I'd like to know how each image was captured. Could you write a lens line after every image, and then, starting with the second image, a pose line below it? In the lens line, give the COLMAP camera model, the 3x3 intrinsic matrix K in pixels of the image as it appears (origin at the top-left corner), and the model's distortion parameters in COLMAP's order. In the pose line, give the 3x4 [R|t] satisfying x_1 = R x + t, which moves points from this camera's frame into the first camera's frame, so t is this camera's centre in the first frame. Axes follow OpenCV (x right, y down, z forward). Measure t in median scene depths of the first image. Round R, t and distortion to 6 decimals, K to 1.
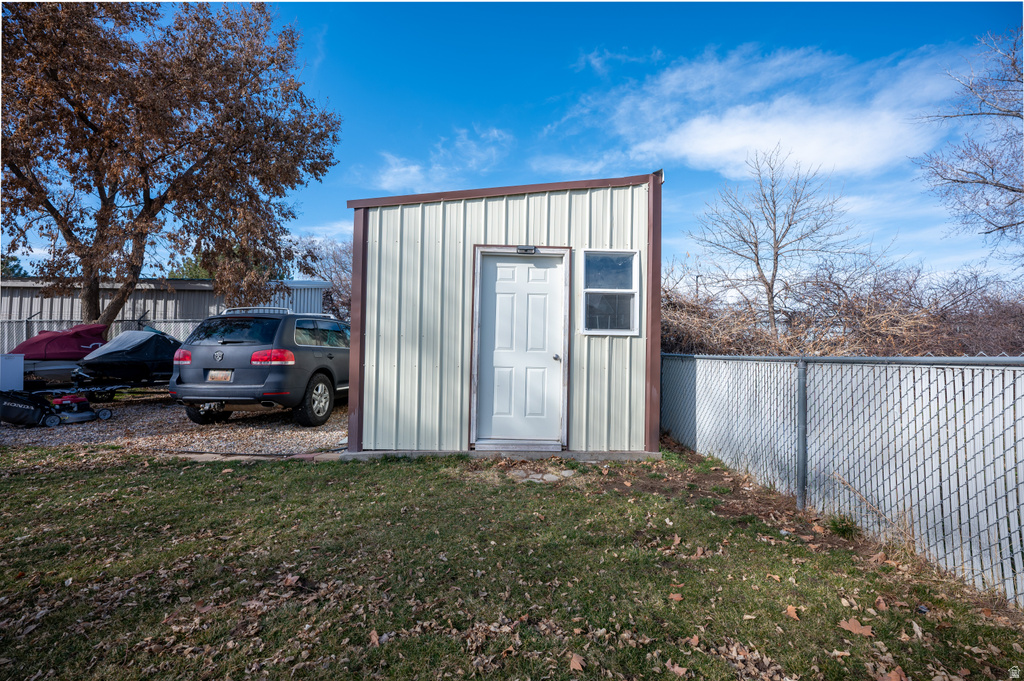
lens RADIAL K [[410.0, 0, 512.0], [0, 410.0, 342.9], [0, 0, 1]] dist [-0.018757, -0.000061]
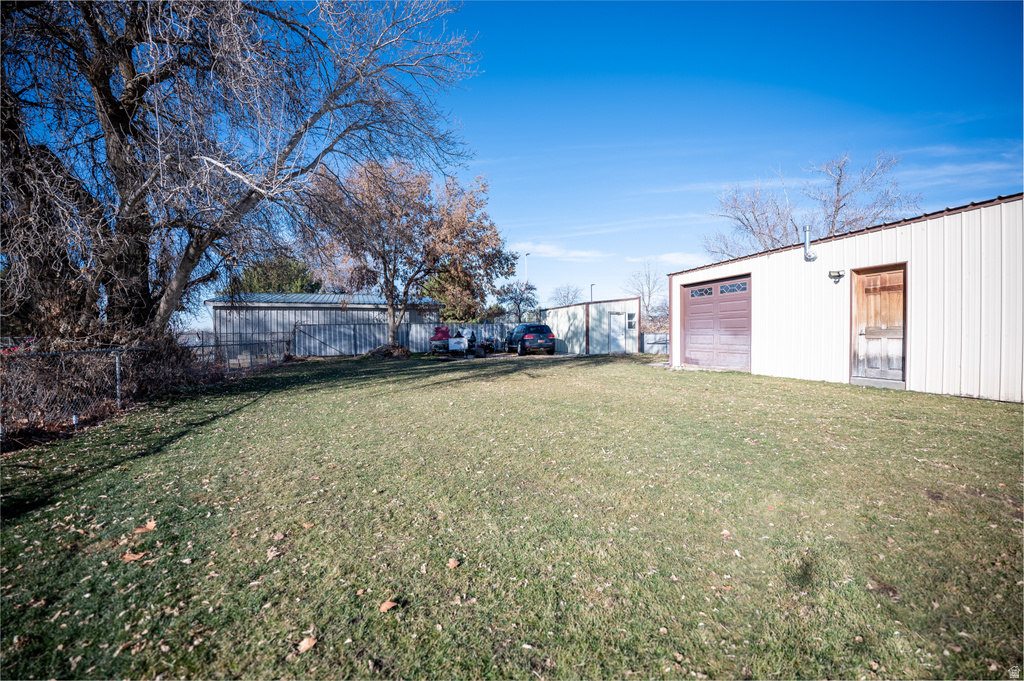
lens RADIAL K [[410.0, 0, 512.3], [0, 410.0, 342.1], [0, 0, 1]] dist [-0.018757, -0.000061]
pose [[0.947939, -0.015133, 0.318094, -1.160857], [-0.002997, 0.998402, 0.056429, -0.060730], [-0.318439, -0.054445, 0.946379, -1.399067]]
